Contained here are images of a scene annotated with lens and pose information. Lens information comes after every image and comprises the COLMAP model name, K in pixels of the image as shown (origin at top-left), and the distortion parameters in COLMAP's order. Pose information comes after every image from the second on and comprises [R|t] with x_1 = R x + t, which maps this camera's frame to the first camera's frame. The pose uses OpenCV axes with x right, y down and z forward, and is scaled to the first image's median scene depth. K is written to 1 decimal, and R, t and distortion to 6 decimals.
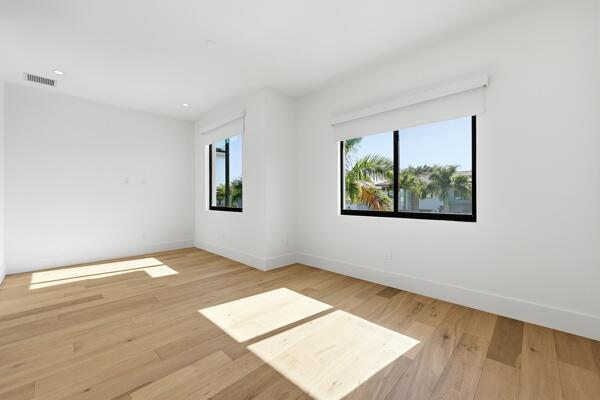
lens RADIAL K [[243.3, 0, 297.6], [0, 243.3, 195.6], [0, 0, 1]] dist [-0.000587, -0.000710]
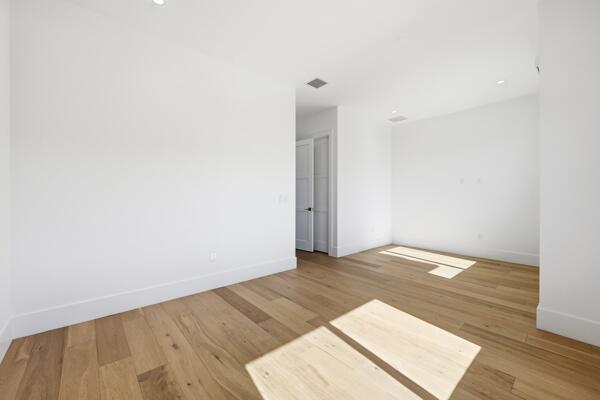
lens RADIAL K [[243.3, 0, 300.6], [0, 243.3, 196.9], [0, 0, 1]] dist [-0.000587, -0.000710]
pose [[-0.082361, 0.006505, -0.996581, 0.633061], [0.005363, 0.999967, 0.006083, -0.004979], [0.996588, -0.004844, -0.082393, 0.651970]]
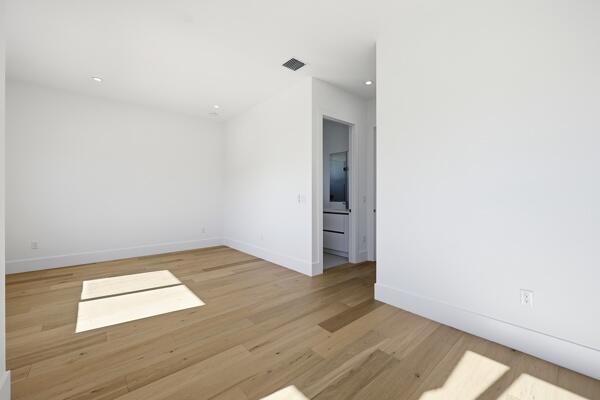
lens RADIAL K [[243.3, 0, 302.6], [0, 243.3, 200.4], [0, 0, 1]] dist [-0.000587, -0.000710]
pose [[-0.996864, 0.006179, 0.078889, -0.809351], [0.007169, 0.999899, 0.012283, 0.004105], [-0.078806, 0.012810, -0.996808, 1.760221]]
